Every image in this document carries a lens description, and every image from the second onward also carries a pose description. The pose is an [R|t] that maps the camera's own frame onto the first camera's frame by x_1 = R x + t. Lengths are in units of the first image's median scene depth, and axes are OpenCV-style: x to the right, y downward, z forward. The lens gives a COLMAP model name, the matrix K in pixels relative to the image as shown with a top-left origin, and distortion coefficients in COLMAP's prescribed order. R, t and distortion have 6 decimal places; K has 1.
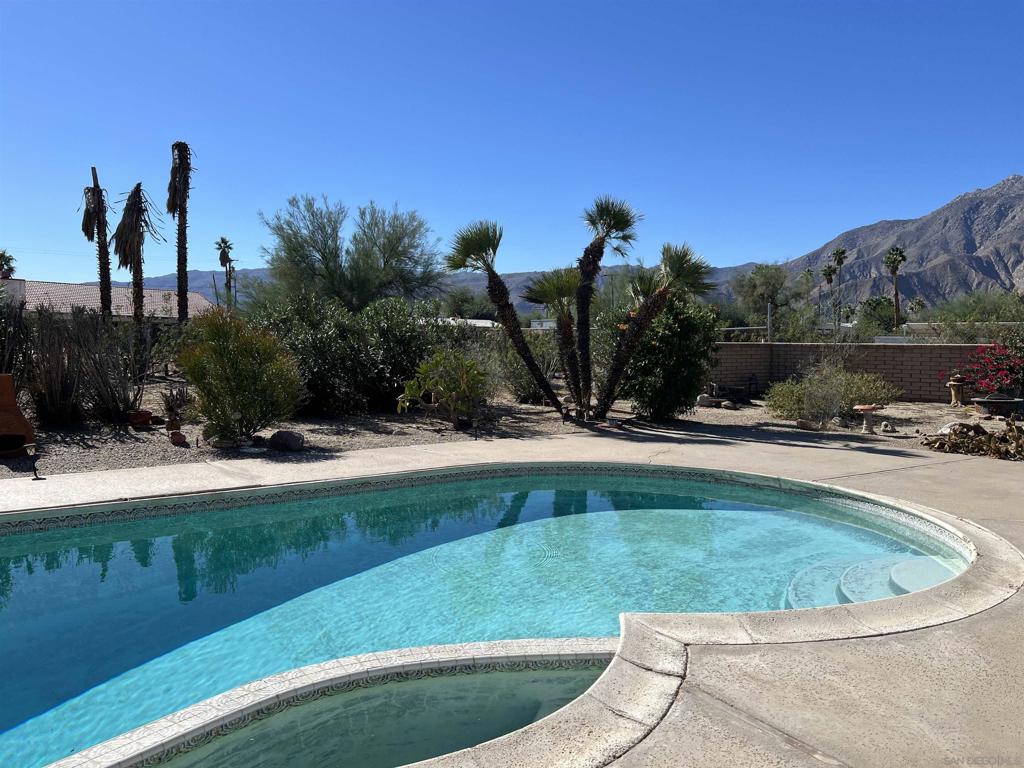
lens RADIAL K [[759.6, 0, 514.4], [0, 759.6, 388.2], [0, 0, 1]] dist [0.077969, -0.086544]
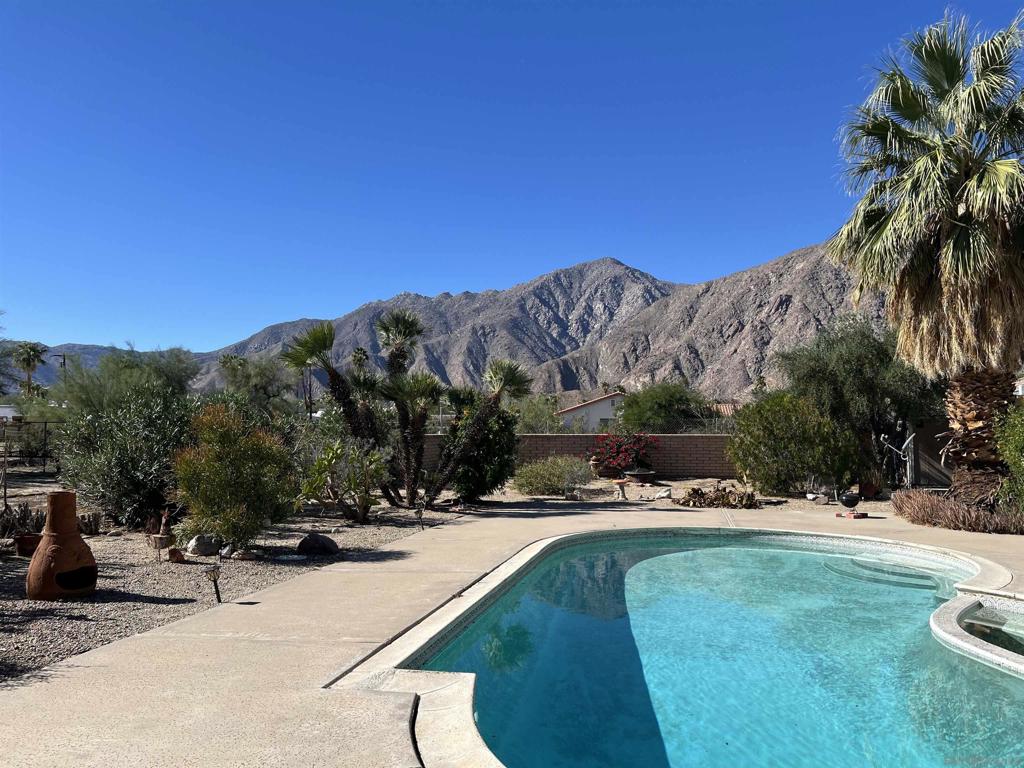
lens RADIAL K [[759.6, 0, 514.4], [0, 759.6, 388.2], [0, 0, 1]] dist [0.077969, -0.086544]
pose [[0.765616, 0.030075, 0.642594, -0.609404], [0.044570, 0.994026, -0.099625, -0.013806], [-0.641752, 0.104915, 0.759702, 0.067577]]
